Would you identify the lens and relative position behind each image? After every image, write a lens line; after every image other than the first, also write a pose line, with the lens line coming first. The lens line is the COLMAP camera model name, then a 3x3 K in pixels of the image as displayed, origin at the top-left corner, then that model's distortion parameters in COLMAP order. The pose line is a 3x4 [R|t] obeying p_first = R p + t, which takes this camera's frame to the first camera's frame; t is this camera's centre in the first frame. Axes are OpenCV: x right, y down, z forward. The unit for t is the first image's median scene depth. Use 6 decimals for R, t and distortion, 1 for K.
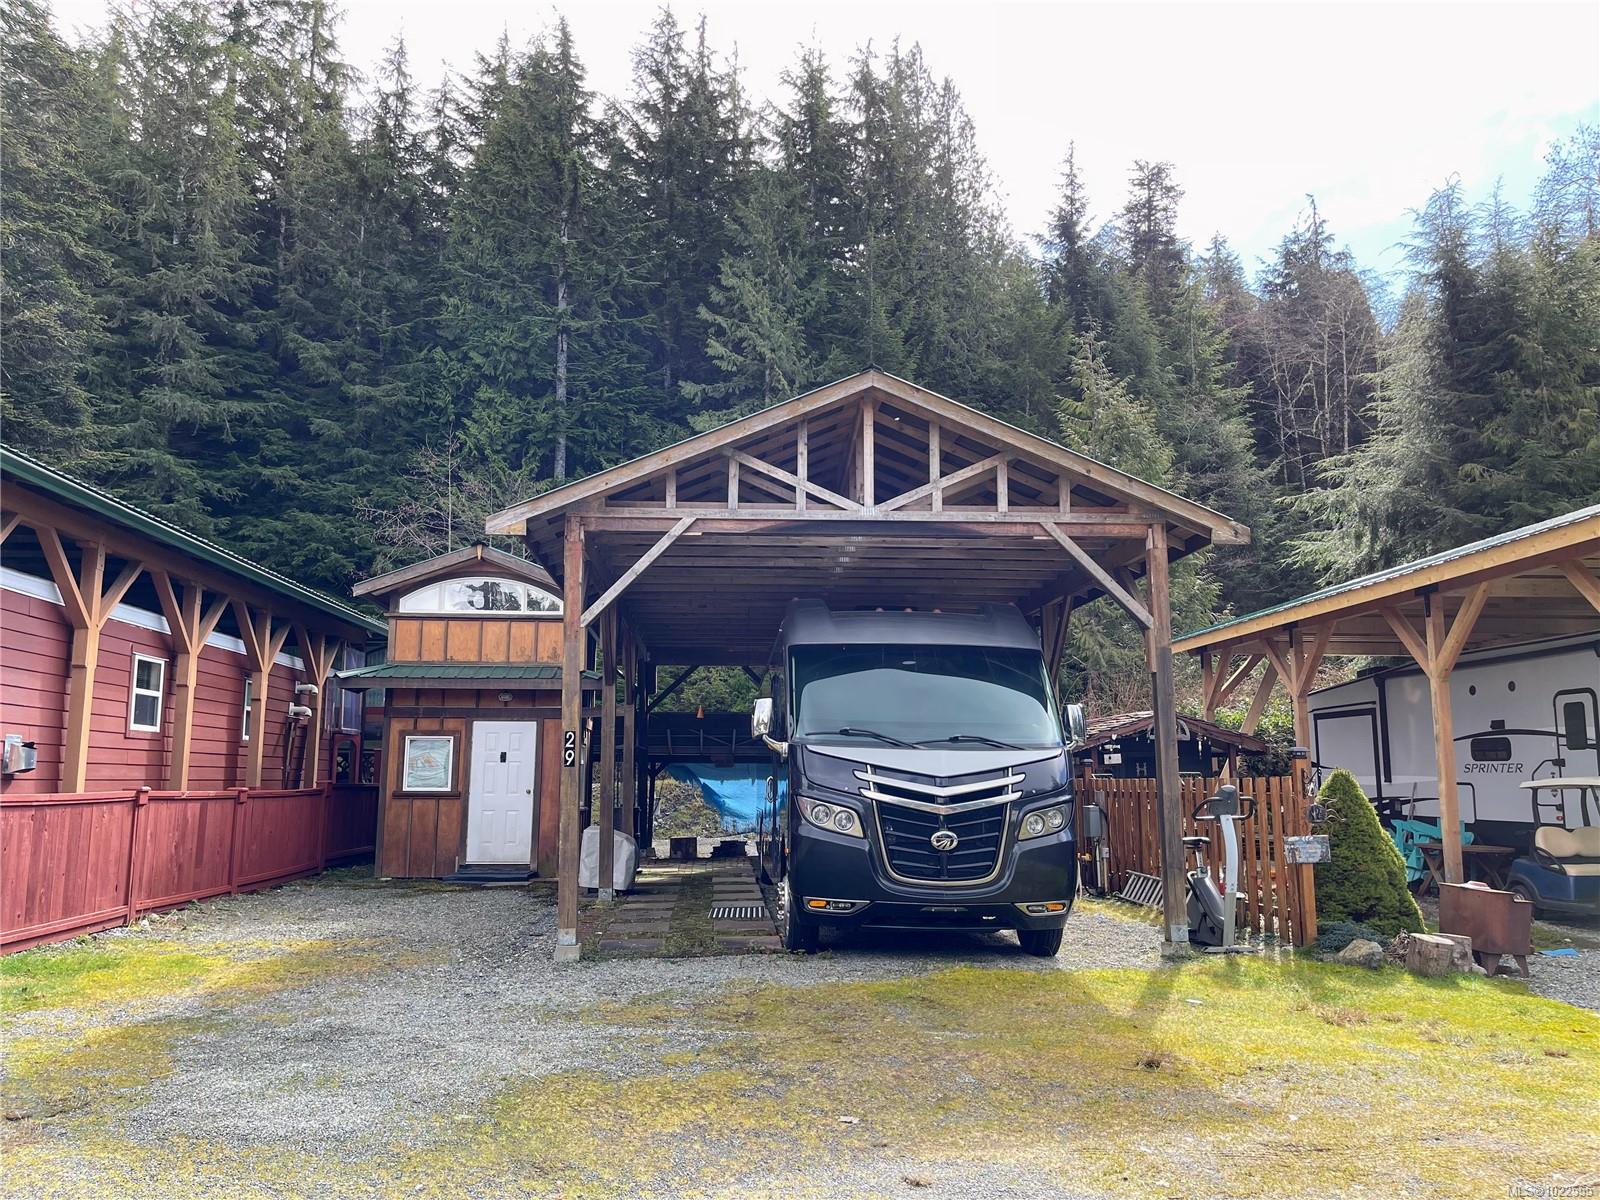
lens RADIAL K [[1197.5, 0, 799.9], [0, 1197.5, 610.2], [0, 0, 1]] dist [0.055491, -0.062132]
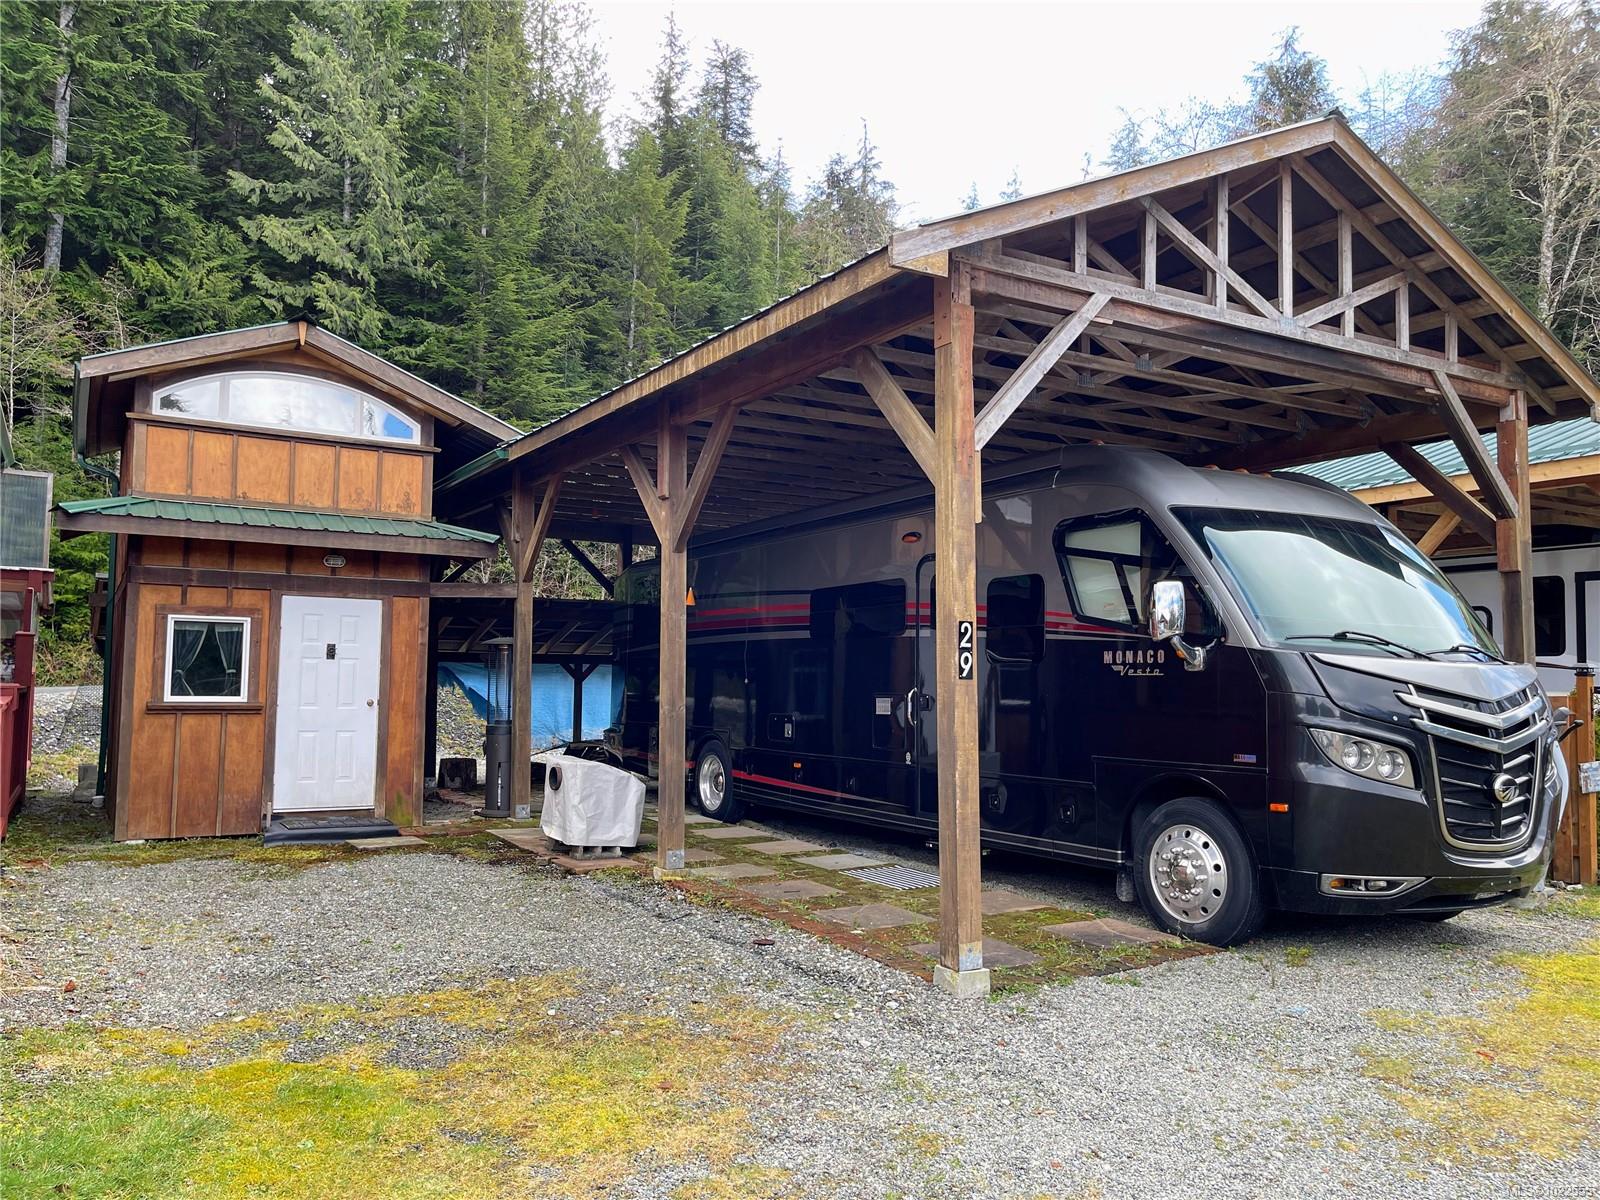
lens RADIAL K [[1197.5, 0, 807.4], [0, 1197.5, 611.6], [0, 0, 1]] dist [0.055491, -0.062132]
pose [[0.890249, 0.034191, 0.454188, -0.313856], [-0.073145, 0.994968, 0.068470, 0.035510], [-0.449562, -0.094177, 0.888271, 0.292626]]
